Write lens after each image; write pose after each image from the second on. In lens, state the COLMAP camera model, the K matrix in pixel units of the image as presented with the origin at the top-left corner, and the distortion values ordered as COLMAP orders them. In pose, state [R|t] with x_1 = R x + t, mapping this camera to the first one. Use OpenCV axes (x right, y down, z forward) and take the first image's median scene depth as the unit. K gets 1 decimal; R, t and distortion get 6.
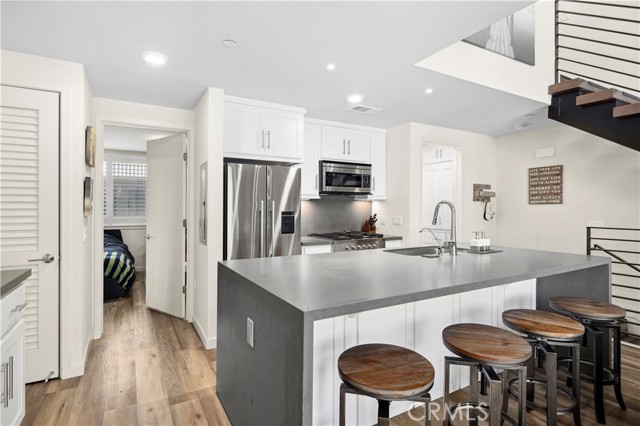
lens RADIAL K [[331.4, 0, 318.9], [0, 331.4, 212.5], [0, 0, 1]] dist [0.007475, 0.001057]
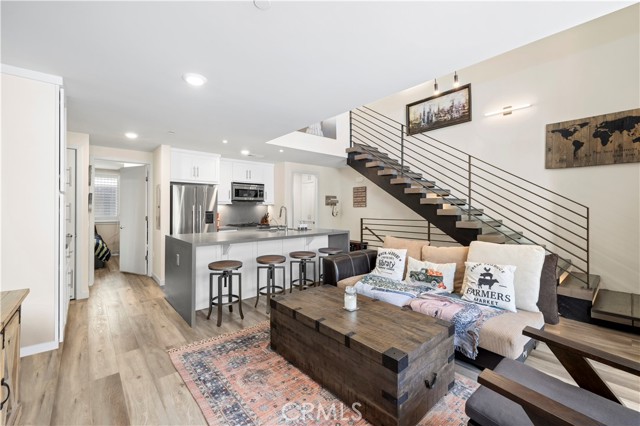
lens RADIAL K [[270.8, 0, 316.3], [0, 270.8, 211.2], [0, 0, 1]] dist [0.004681, 0.000398]
pose [[0.983349, -0.001934, 0.181715, 0.187757], [0.003009, 0.999980, -0.005639, 0.006252], [-0.181700, 0.006092, 0.983335, -0.500828]]
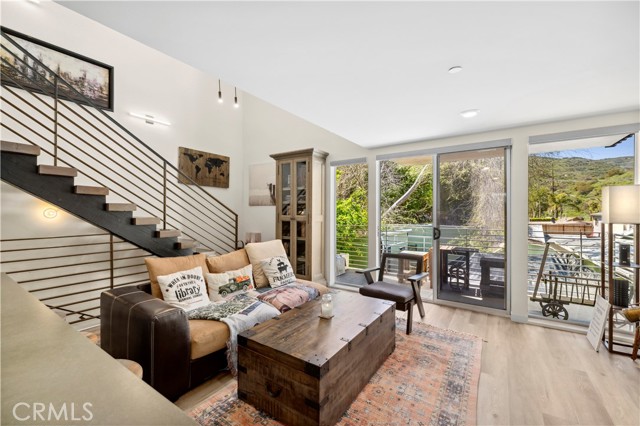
lens RADIAL K [[270.8, 0, 317.3], [0, 270.8, 210.9], [0, 0, 1]] dist [0.004681, 0.000398]
pose [[-0.437672, 0.003189, 0.899129, -0.160575], [0.012332, 0.999921, 0.002456, -0.022856], [-0.899050, 0.012163, -0.437677, 0.318711]]
